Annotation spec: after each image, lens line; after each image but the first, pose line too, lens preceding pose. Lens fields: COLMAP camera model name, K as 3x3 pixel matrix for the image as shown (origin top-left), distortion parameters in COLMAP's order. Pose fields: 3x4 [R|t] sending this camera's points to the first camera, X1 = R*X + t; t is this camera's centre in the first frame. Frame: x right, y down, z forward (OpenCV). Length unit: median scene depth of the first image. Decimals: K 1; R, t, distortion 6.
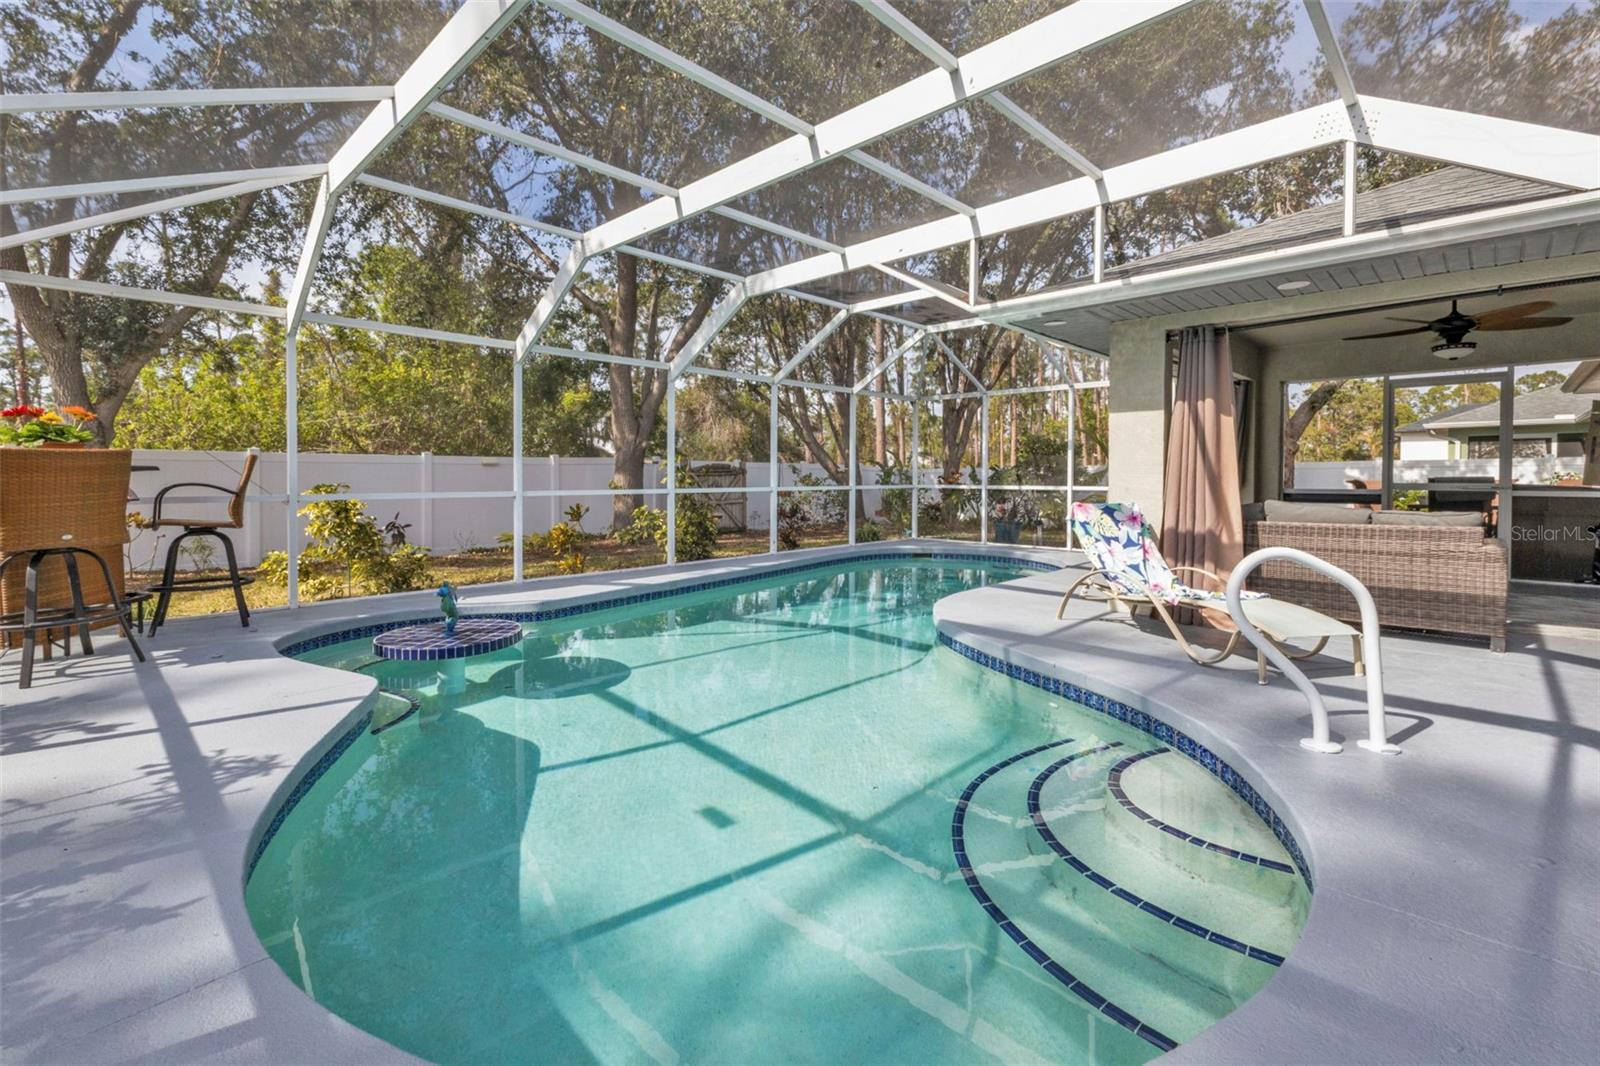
lens RADIAL K [[700.5, 0, 802.0], [0, 700.5, 489.3], [0, 0, 1]] dist [0.022203, -0.004878]
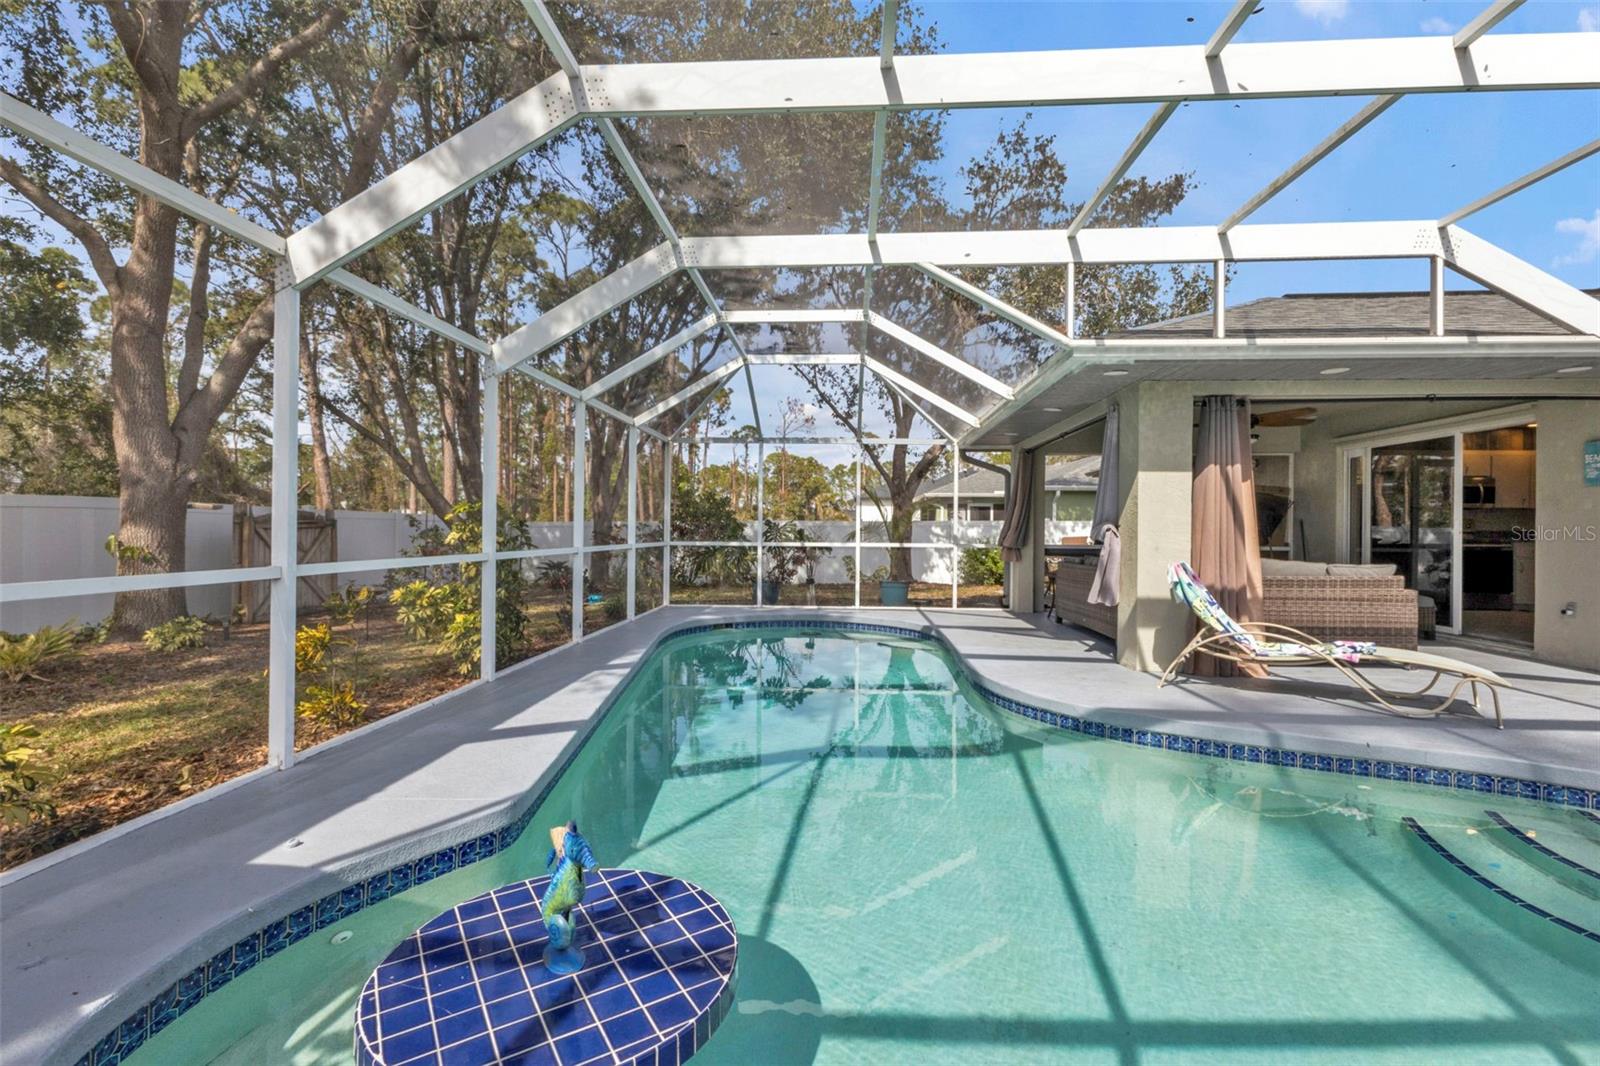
lens RADIAL K [[700.5, 0, 802.4], [0, 700.5, 528.9], [0, 0, 1]] dist [0.022203, -0.004878]
pose [[0.761244, 0.005887, 0.648438, -0.566042], [0.006747, 0.999833, -0.016998, -0.014511], [-0.648430, 0.017315, 0.761077, 0.554511]]
